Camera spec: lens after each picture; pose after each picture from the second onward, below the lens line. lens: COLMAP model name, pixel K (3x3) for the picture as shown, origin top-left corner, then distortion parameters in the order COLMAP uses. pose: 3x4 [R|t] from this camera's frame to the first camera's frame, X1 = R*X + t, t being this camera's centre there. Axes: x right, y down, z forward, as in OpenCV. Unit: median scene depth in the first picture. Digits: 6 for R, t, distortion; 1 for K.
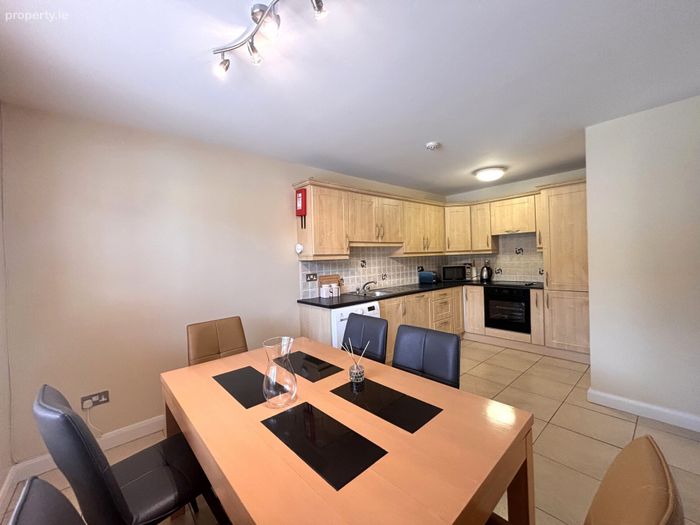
lens RADIAL K [[283.2, 0, 350.1], [0, 283.2, 260.6], [0, 0, 1]] dist [-0.004141, 0.000686]
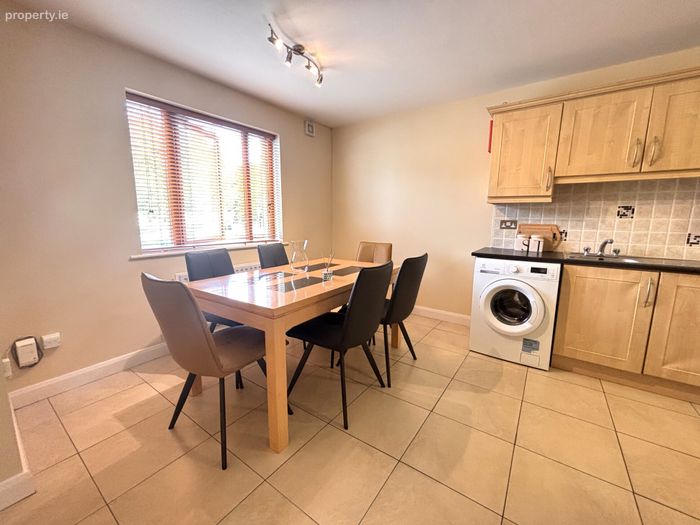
lens RADIAL K [[283.2, 0, 349.6], [0, 283.2, 265.6], [0, 0, 1]] dist [-0.004141, 0.000686]
pose [[0.251894, 0.200545, -0.946748, 0.505056], [-0.025752, 0.979335, 0.200596, 0.018904], [0.967412, -0.026148, 0.251853, 0.277867]]
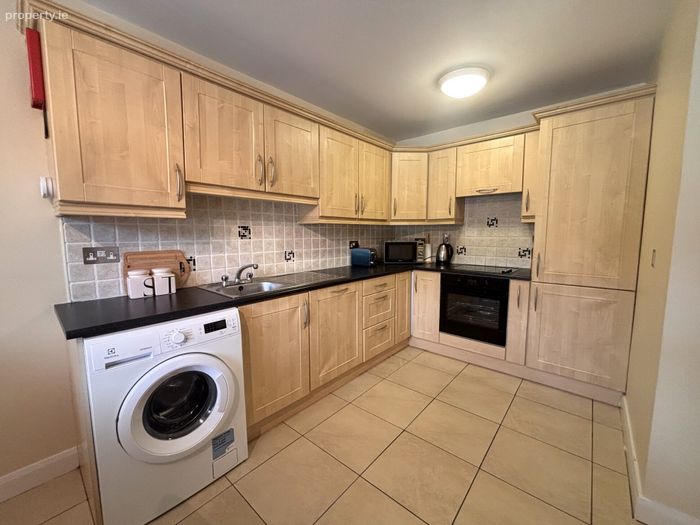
lens RADIAL K [[283.2, 0, 351.7], [0, 283.2, 260.9], [0, 0, 1]] dist [-0.004141, 0.000686]
pose [[0.987202, 0.017529, 0.158507, 0.173014], [-0.031299, 0.995907, 0.084797, 0.014524], [-0.156372, -0.088673, 0.983710, 0.417438]]
